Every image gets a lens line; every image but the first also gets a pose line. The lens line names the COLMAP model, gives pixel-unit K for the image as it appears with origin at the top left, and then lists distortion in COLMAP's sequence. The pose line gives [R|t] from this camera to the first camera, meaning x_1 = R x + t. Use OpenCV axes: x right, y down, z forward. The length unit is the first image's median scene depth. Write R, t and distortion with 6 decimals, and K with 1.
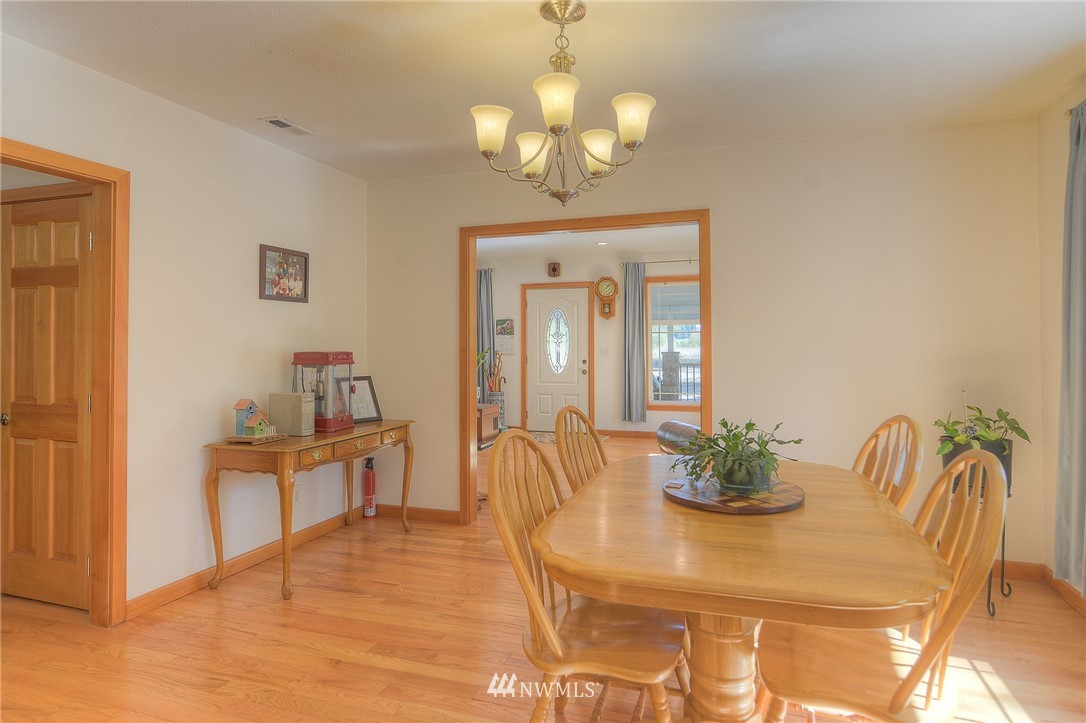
lens RADIAL K [[613.9, 0, 545.4], [0, 613.9, 331.7], [0, 0, 1]] dist [-0.001985, -0.000539]
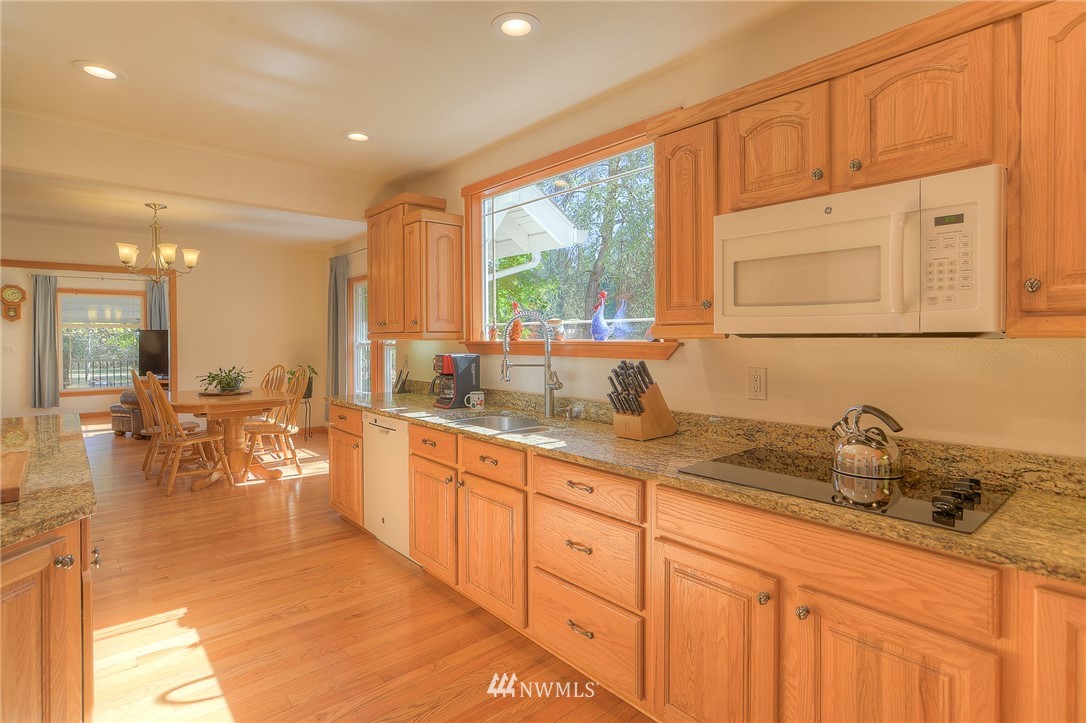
lens RADIAL K [[554.7, 0, 543.0], [0, 554.7, 361.5], [0, 0, 1]] dist [0.000369, 0.000084]
pose [[0.513305, -0.030490, 0.857664, -0.292462], [-0.011359, 0.999040, 0.042315, -0.000760], [-0.858131, -0.031463, 0.512466, -0.403170]]
